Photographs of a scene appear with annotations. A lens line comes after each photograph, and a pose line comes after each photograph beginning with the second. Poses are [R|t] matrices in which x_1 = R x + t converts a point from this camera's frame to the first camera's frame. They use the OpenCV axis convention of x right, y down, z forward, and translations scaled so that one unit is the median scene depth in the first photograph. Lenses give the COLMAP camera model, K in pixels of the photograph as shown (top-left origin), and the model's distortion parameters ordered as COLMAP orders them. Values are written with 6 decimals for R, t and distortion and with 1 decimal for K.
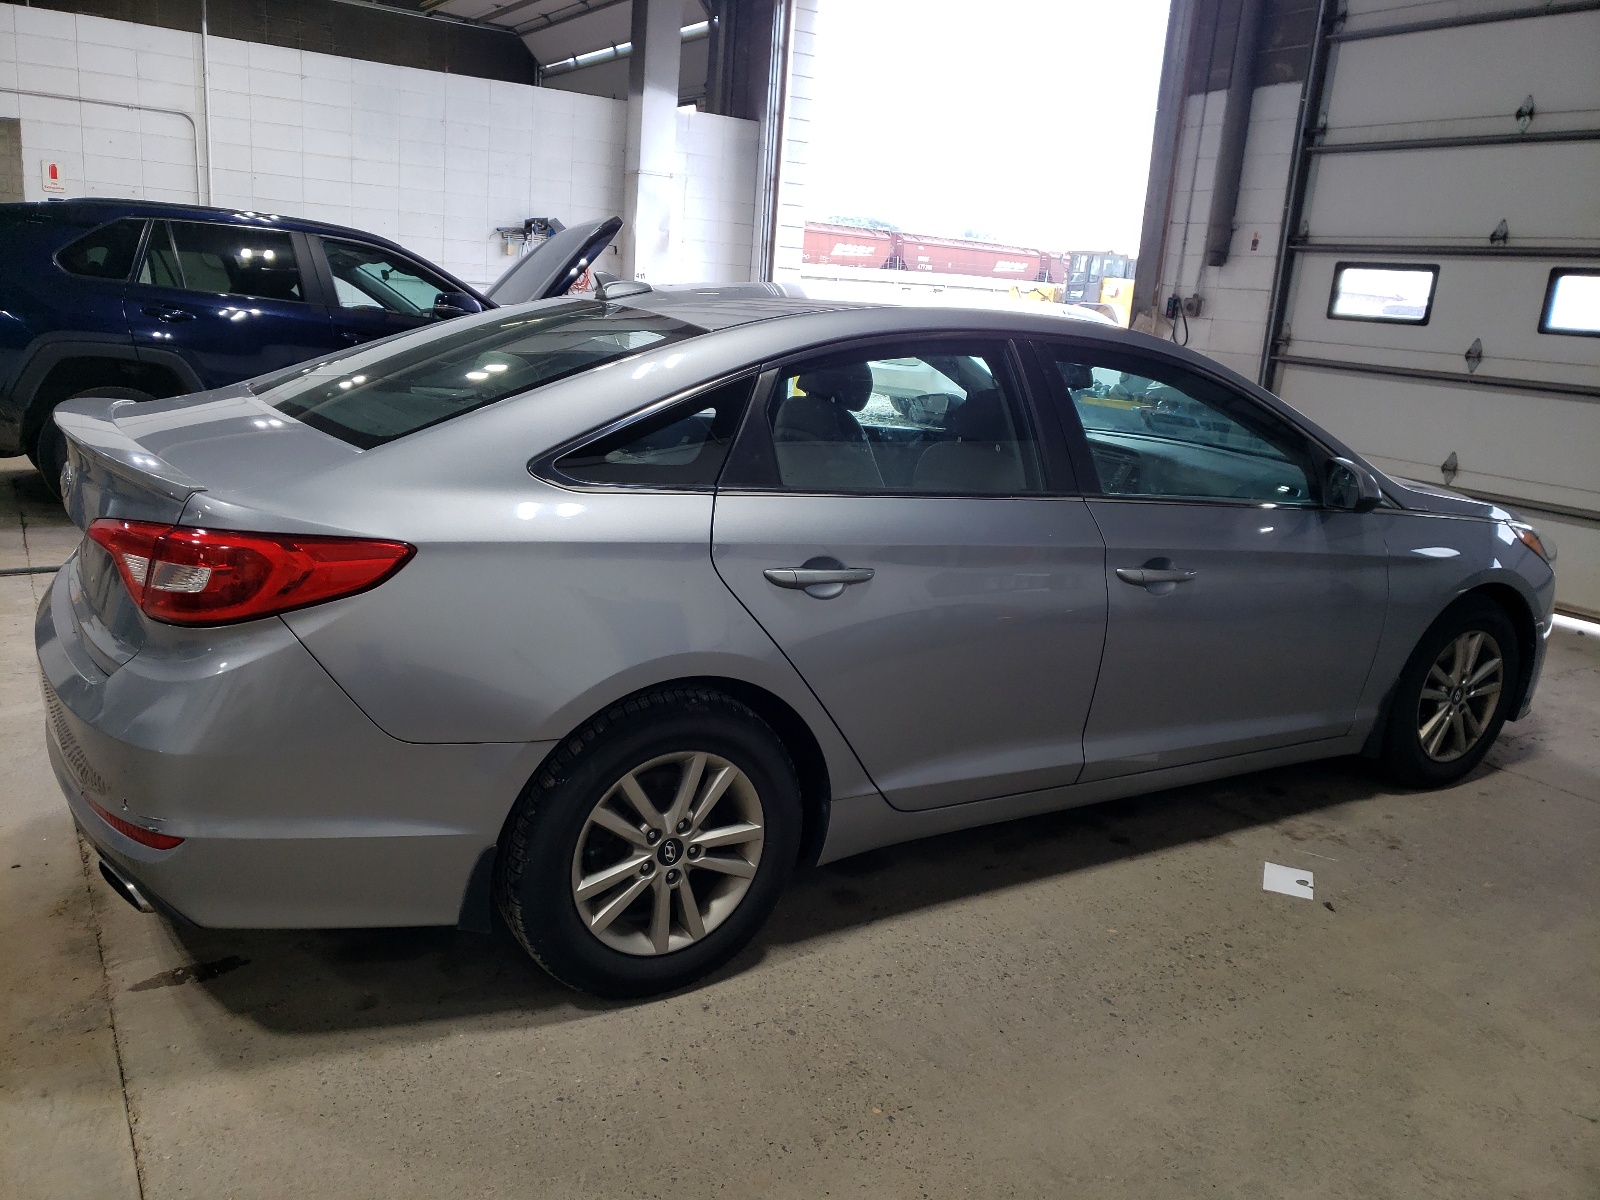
lens RADIAL K [[1225.9, 0, 800.0], [0, 1225.9, 600.0], [0, 0, 1]] dist [-0.003230, 0.002272]
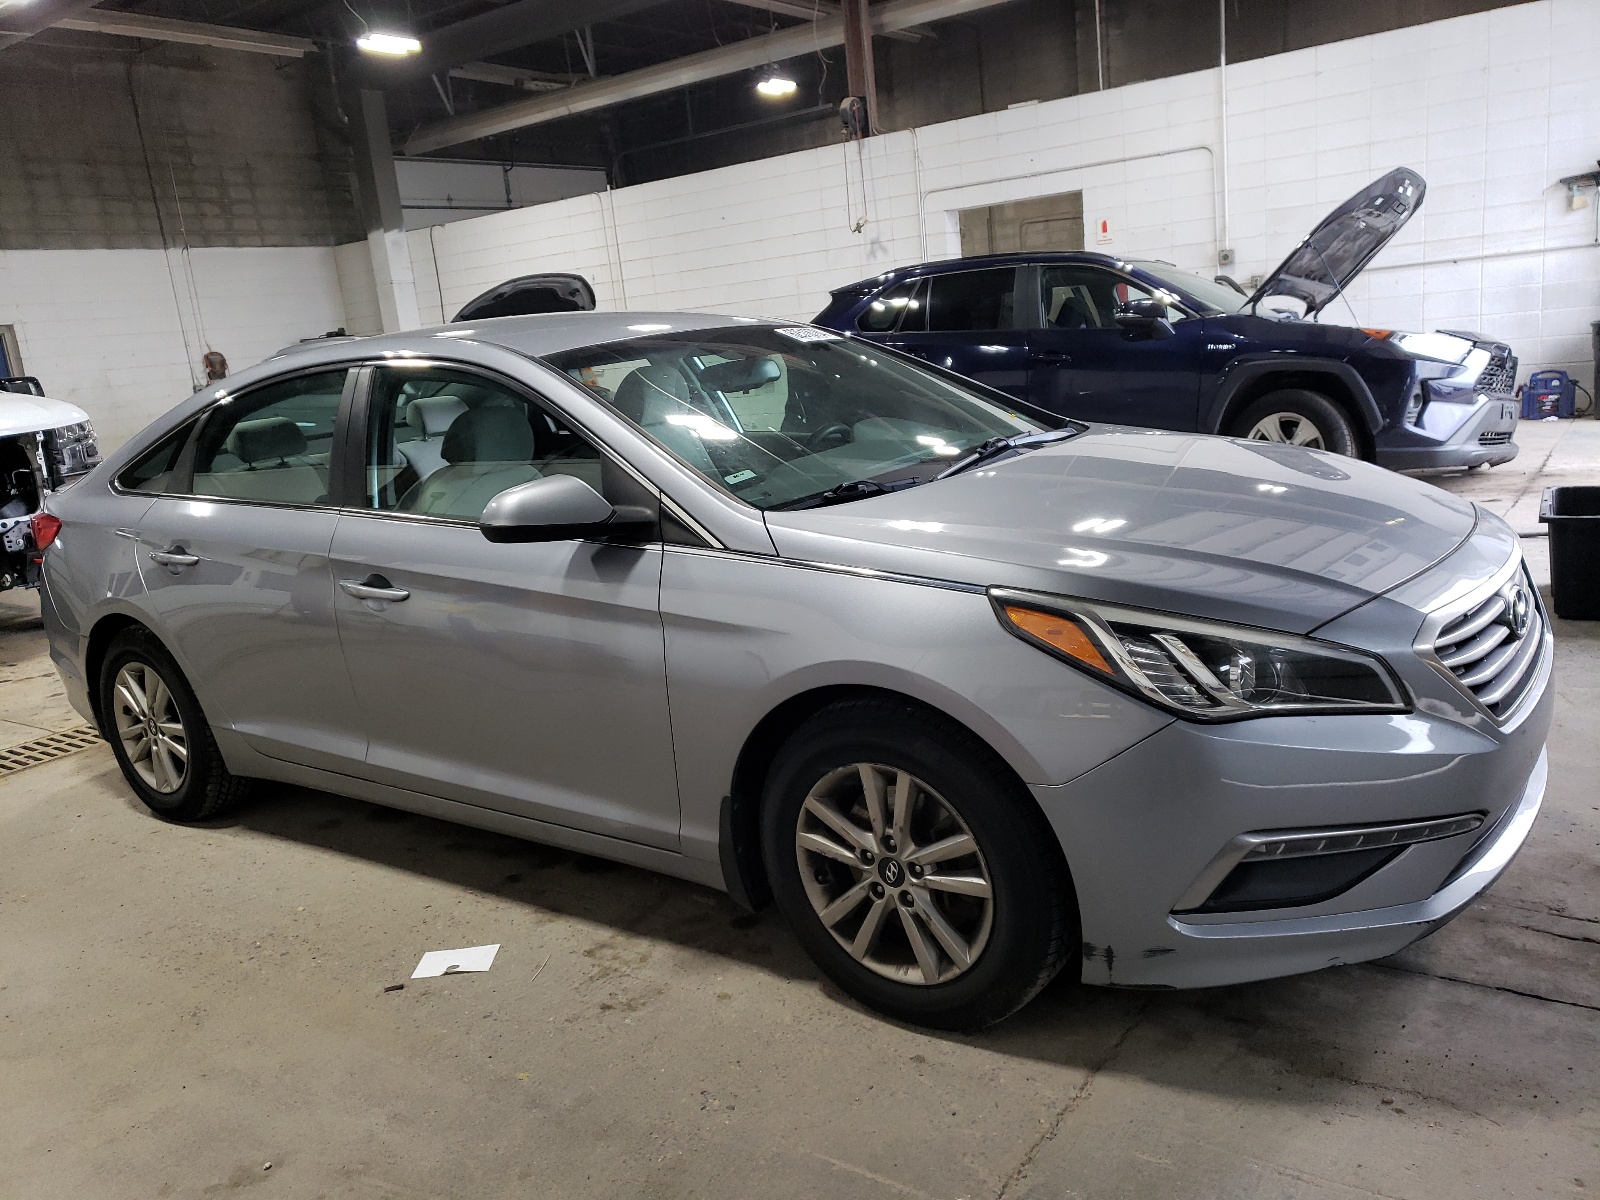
lens RADIAL K [[1258.5, 0, 800.0], [0, 1258.5, 600.0], [0, 0, 1]] dist [0.006067, -0.001404]
pose [[0.371322, 0.089587, -0.924172, 1.070931], [-0.095695, 0.993727, 0.057880, -0.083508], [0.923560, 0.066946, 0.377566, 0.720828]]
